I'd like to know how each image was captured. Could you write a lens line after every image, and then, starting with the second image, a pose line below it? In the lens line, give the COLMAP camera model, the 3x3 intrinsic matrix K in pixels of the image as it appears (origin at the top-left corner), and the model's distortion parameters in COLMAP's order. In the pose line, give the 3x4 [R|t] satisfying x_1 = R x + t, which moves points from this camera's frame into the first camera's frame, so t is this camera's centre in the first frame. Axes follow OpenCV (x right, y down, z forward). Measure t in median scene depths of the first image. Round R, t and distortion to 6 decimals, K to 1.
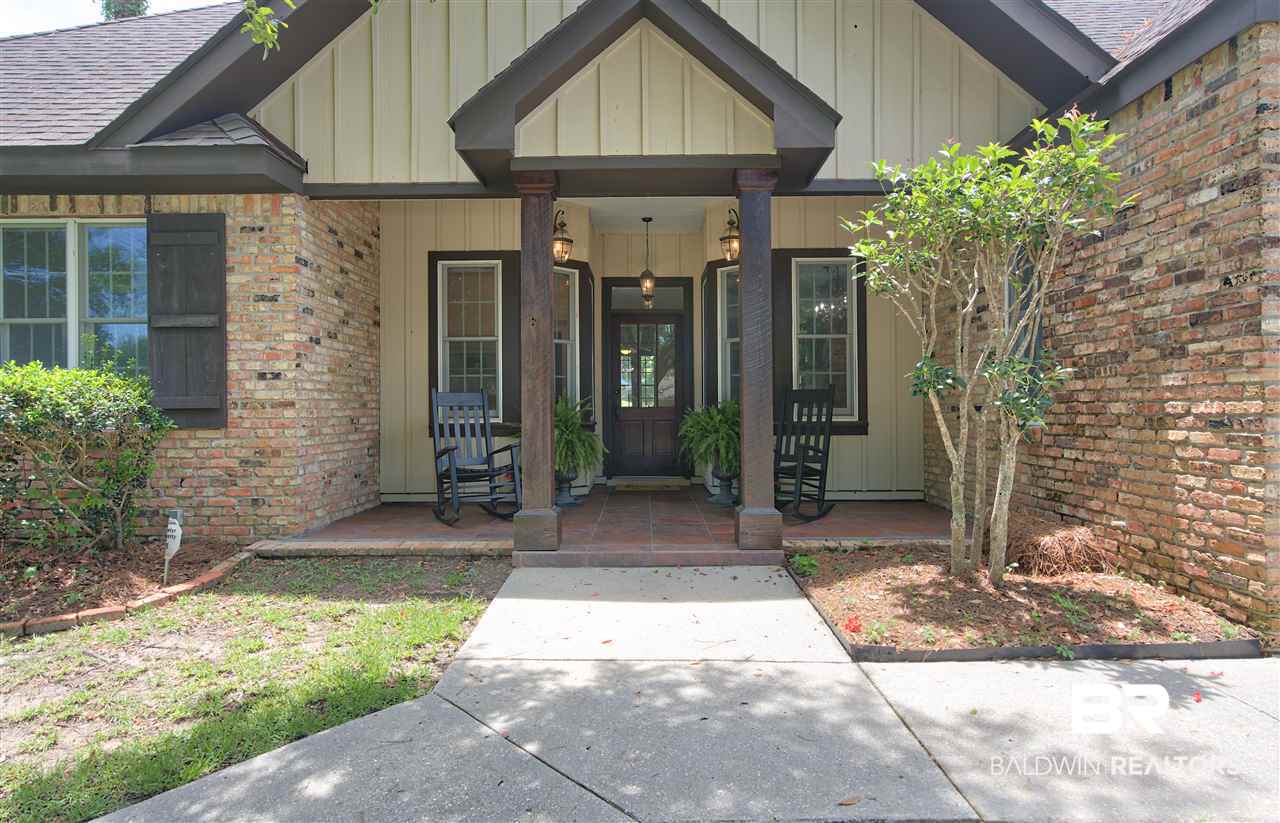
lens RADIAL K [[669.4, 0, 640.0], [0, 669.4, 411.5], [0, 0, 1]] dist [0.003168, 0.000365]
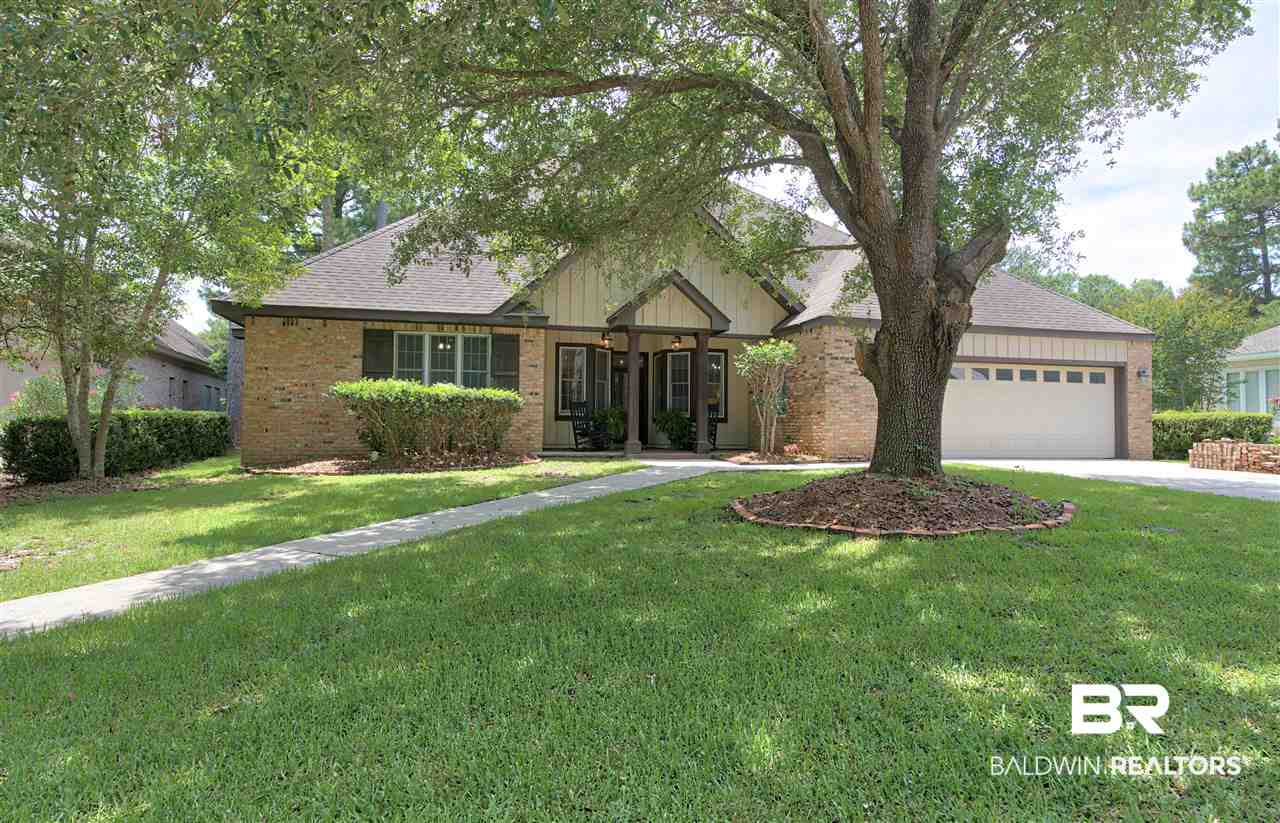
lens RADIAL K [[576.4, 0, 640.0], [0, 576.4, 411.5], [0, 0, 1]] dist [-0.045694, 0.000023]
pose [[0.968442, 0.021355, 0.248321, -0.719995], [-0.014713, 0.999483, -0.028572, 0.081654], [-0.248803, 0.024016, 0.968256, -1.413681]]
